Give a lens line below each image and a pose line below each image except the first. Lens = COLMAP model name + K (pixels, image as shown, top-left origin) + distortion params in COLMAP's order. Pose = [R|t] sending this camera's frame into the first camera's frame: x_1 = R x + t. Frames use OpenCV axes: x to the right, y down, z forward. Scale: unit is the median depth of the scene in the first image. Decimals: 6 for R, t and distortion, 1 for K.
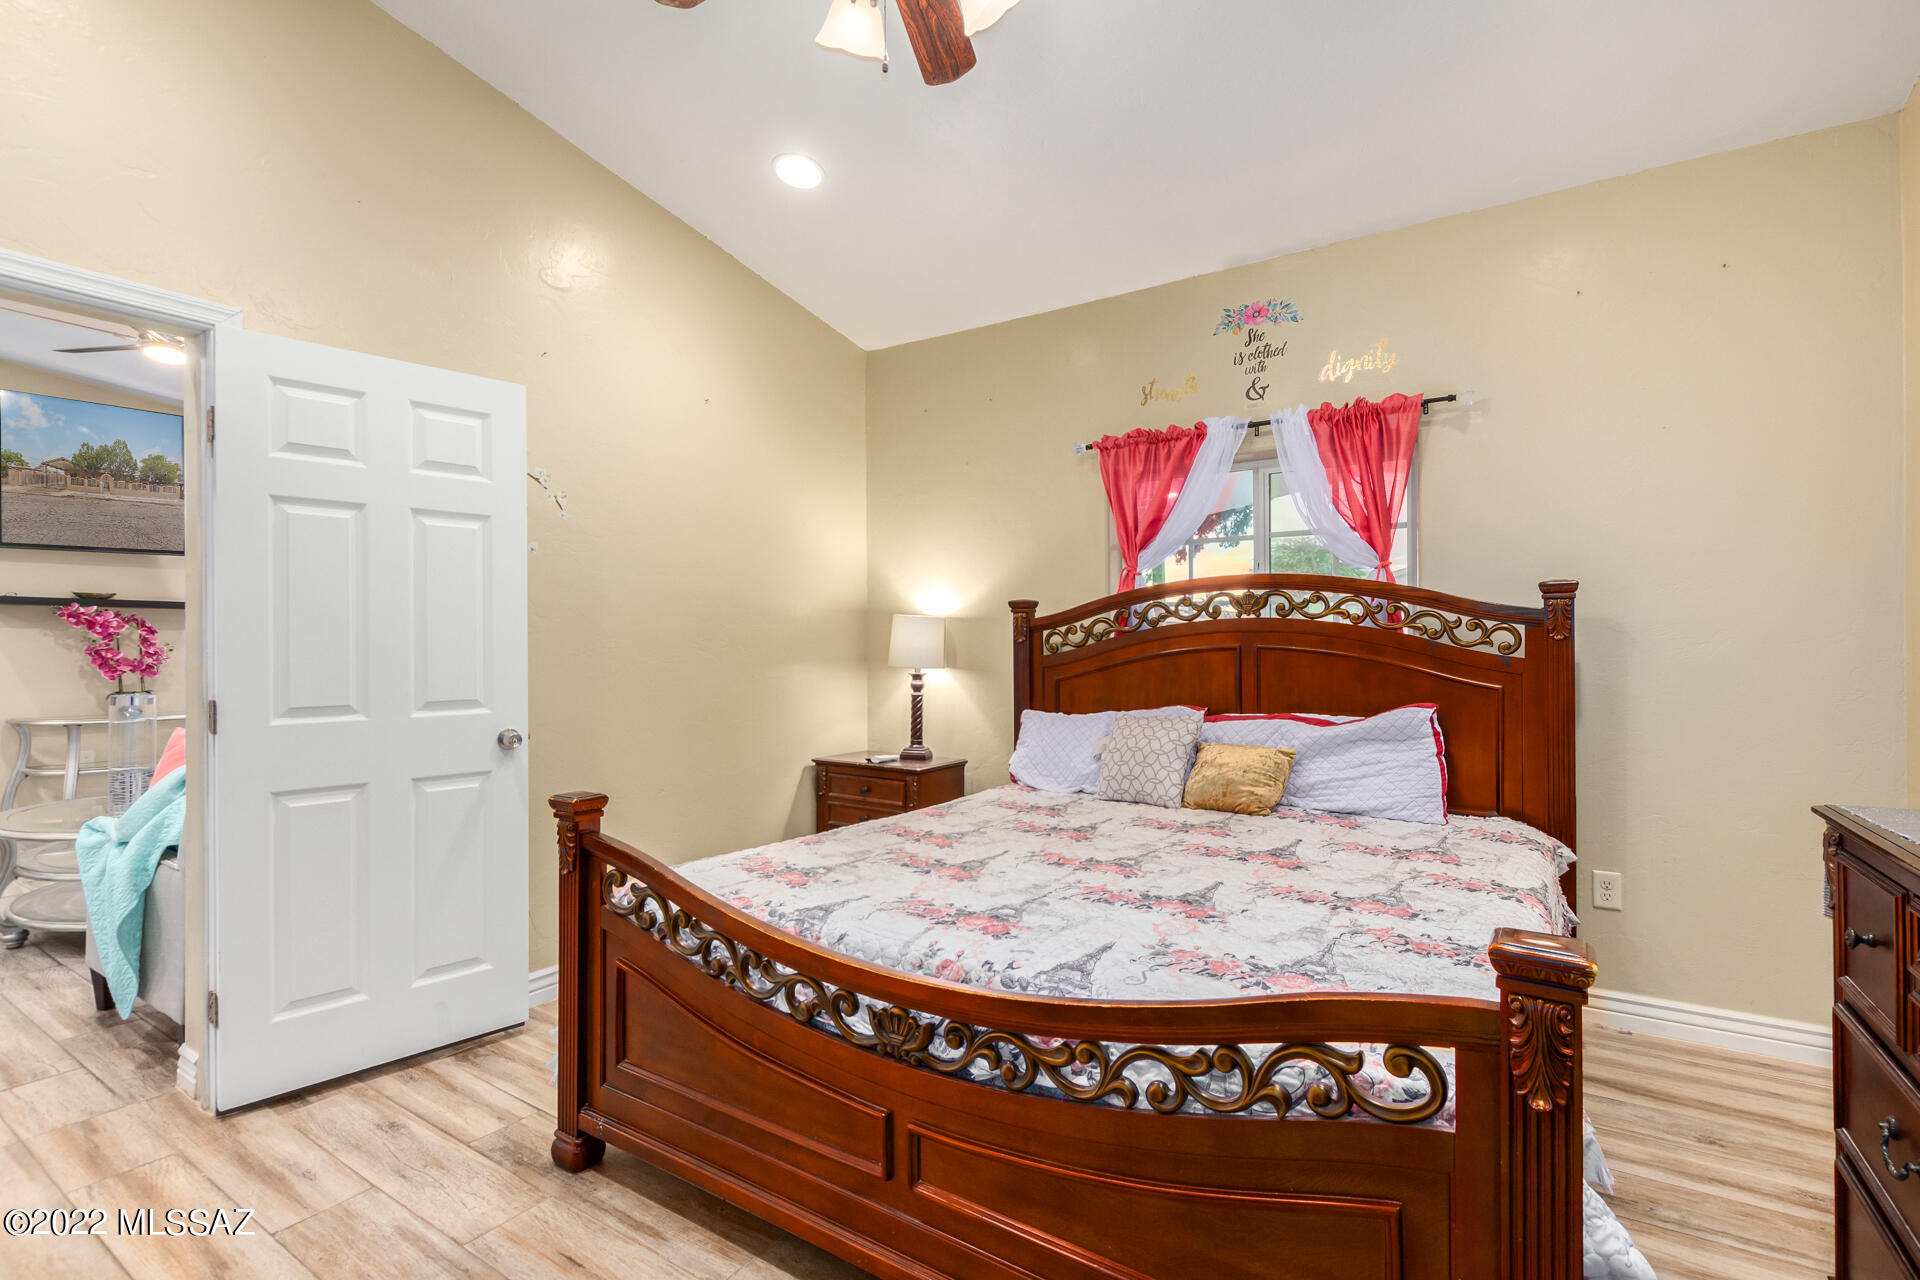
lens RADIAL K [[877.8, 0, 987.8], [0, 877.8, 642.0], [0, 0, 1]] dist [-0.002178, -0.000064]
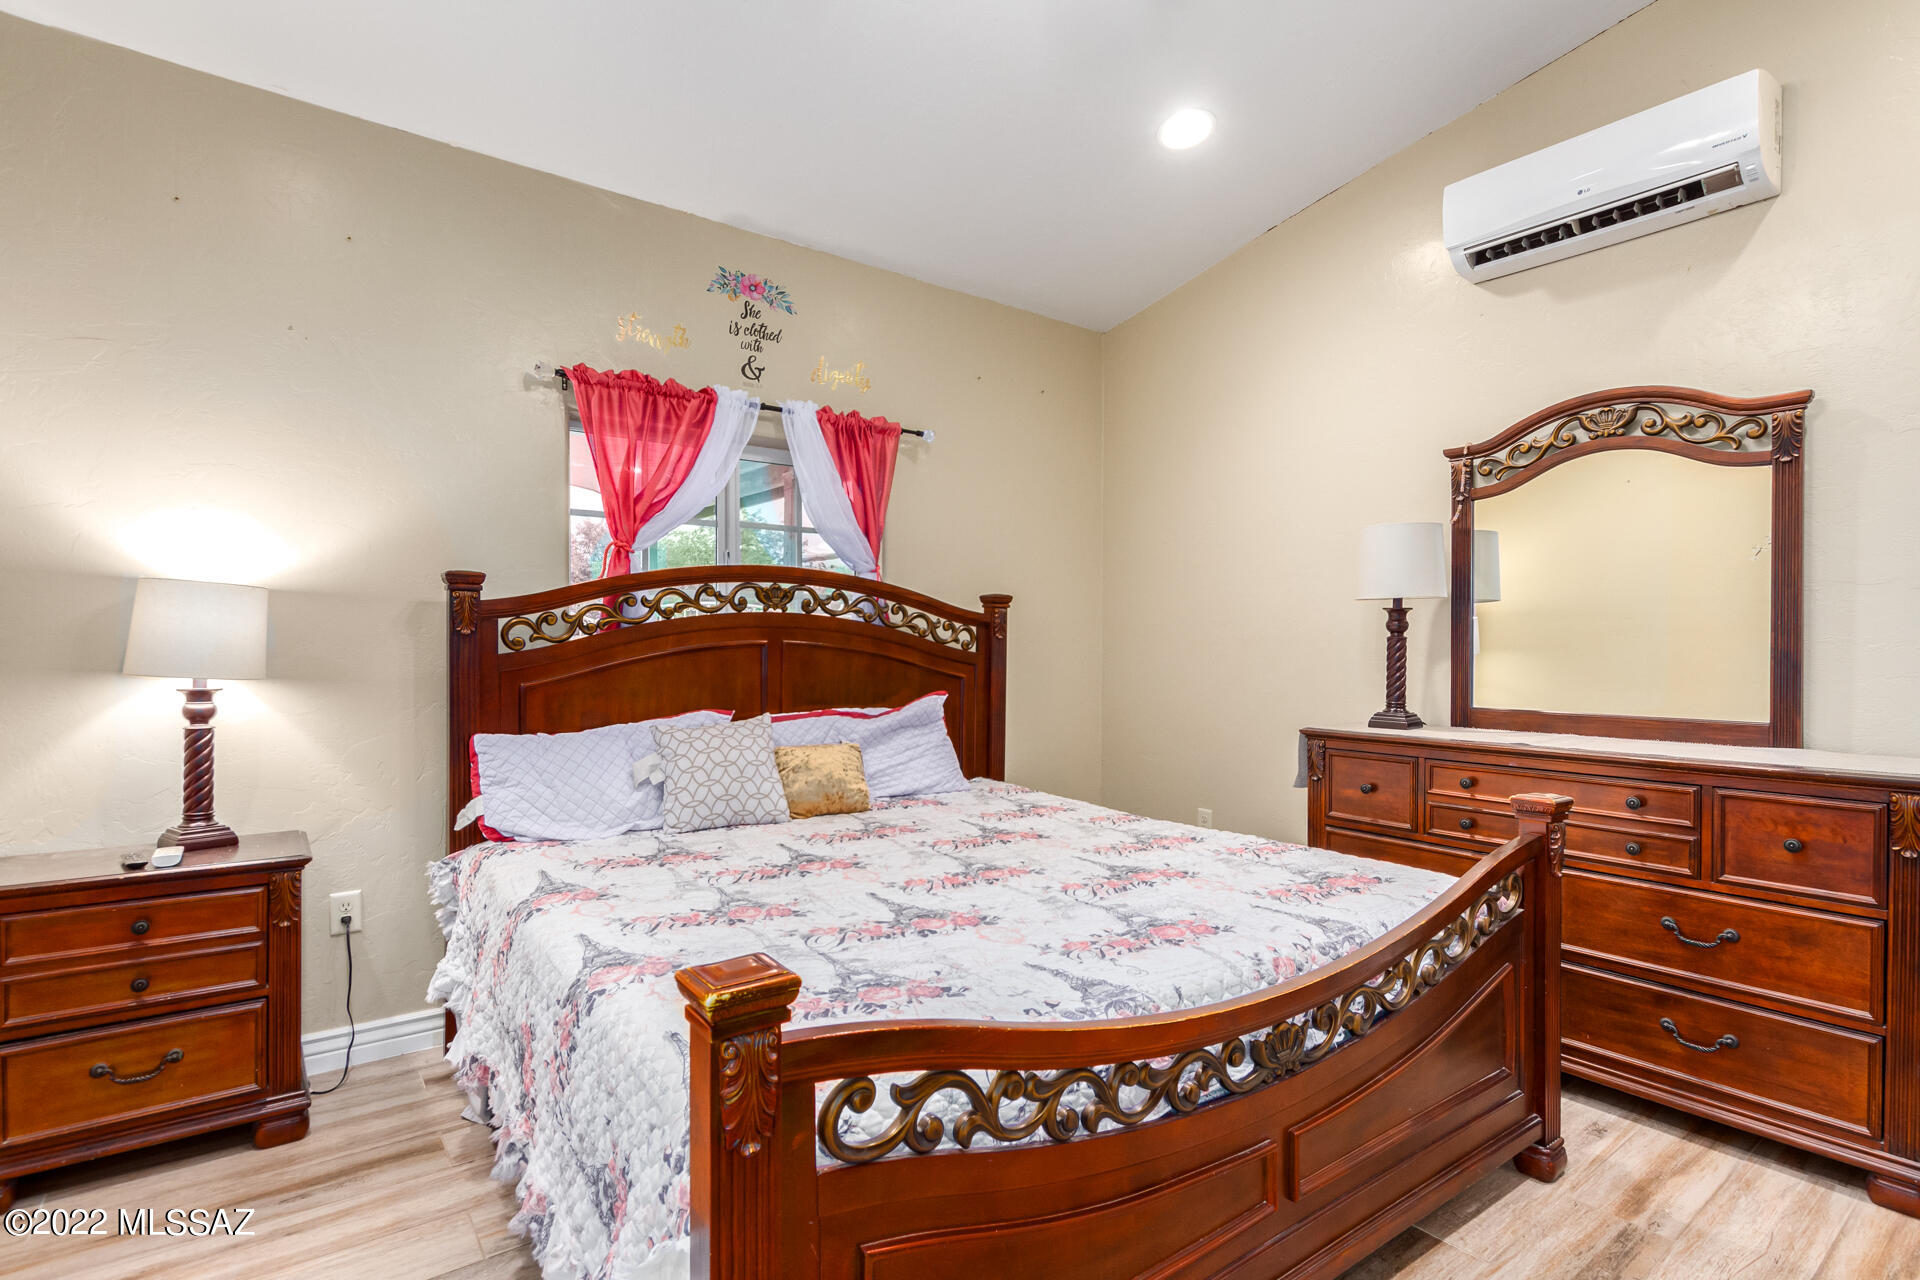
lens RADIAL K [[891.6, 0, 962.8], [0, 891.6, 654.3], [0, 0, 1]] dist [-0.001424, -0.000163]
pose [[0.380916, -0.004952, 0.924596, -0.513975], [-0.005208, 0.999958, 0.007501, 0.009445], [-0.924595, -0.007673, 0.380875, 0.447691]]
